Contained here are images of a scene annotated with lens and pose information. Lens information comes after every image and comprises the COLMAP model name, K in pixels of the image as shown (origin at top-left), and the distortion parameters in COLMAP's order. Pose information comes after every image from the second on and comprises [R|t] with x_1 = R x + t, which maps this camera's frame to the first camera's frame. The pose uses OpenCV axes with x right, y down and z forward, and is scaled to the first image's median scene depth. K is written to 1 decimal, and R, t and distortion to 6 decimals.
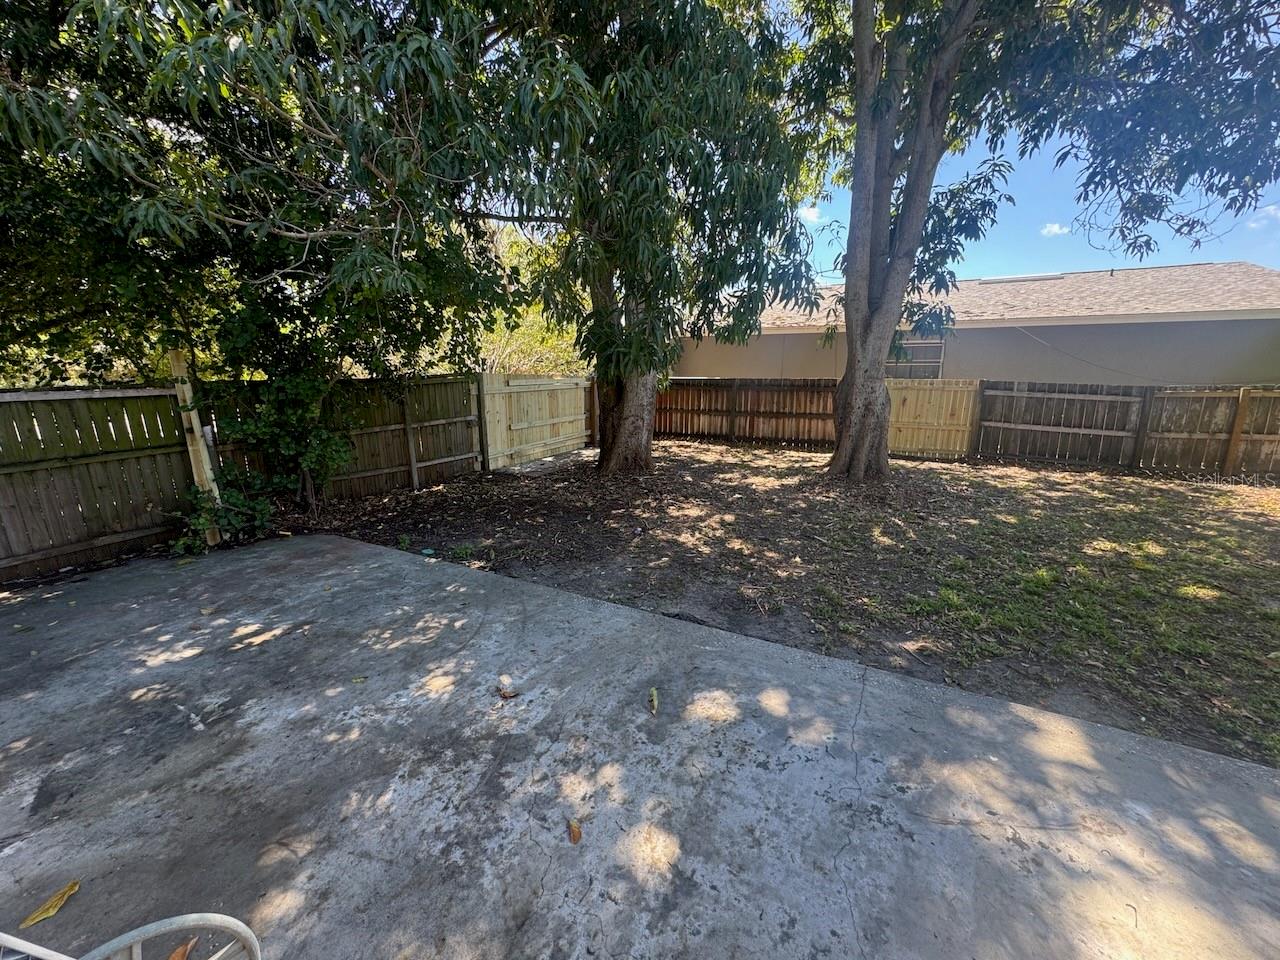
lens RADIAL K [[512.2, 0, 637.5], [0, 512.2, 478.5], [0, 0, 1]] dist [-0.003202, -0.000347]
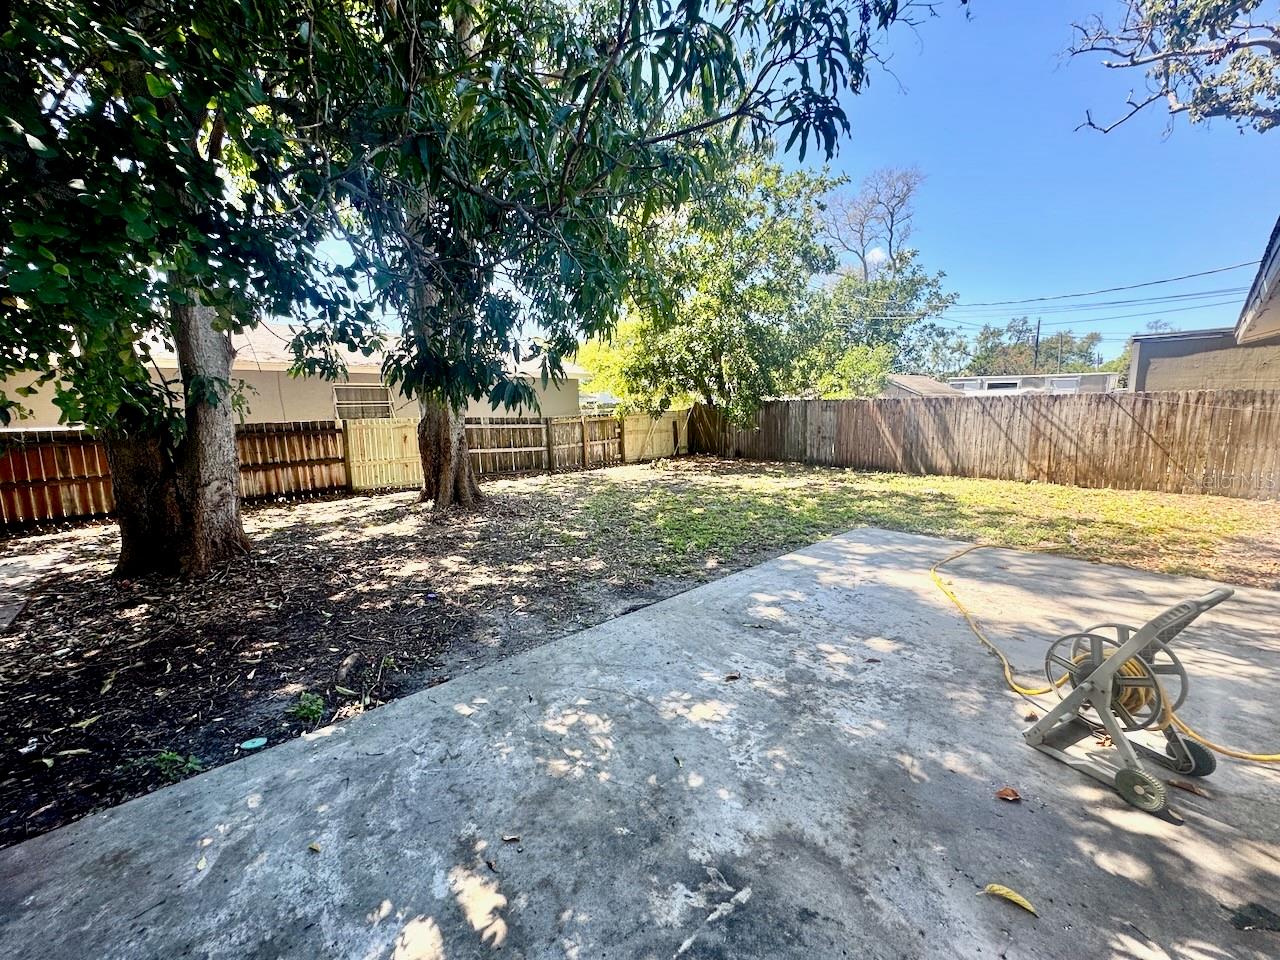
lens RADIAL K [[512.2, 0, 637.2], [0, 512.2, 479.0], [0, 0, 1]] dist [-0.003202, -0.000347]
pose [[0.330573, -0.138946, 0.933497, -0.703887], [0.213792, 0.974416, 0.069328, -0.076743], [-0.919247, 0.176657, 0.351821, 0.368222]]
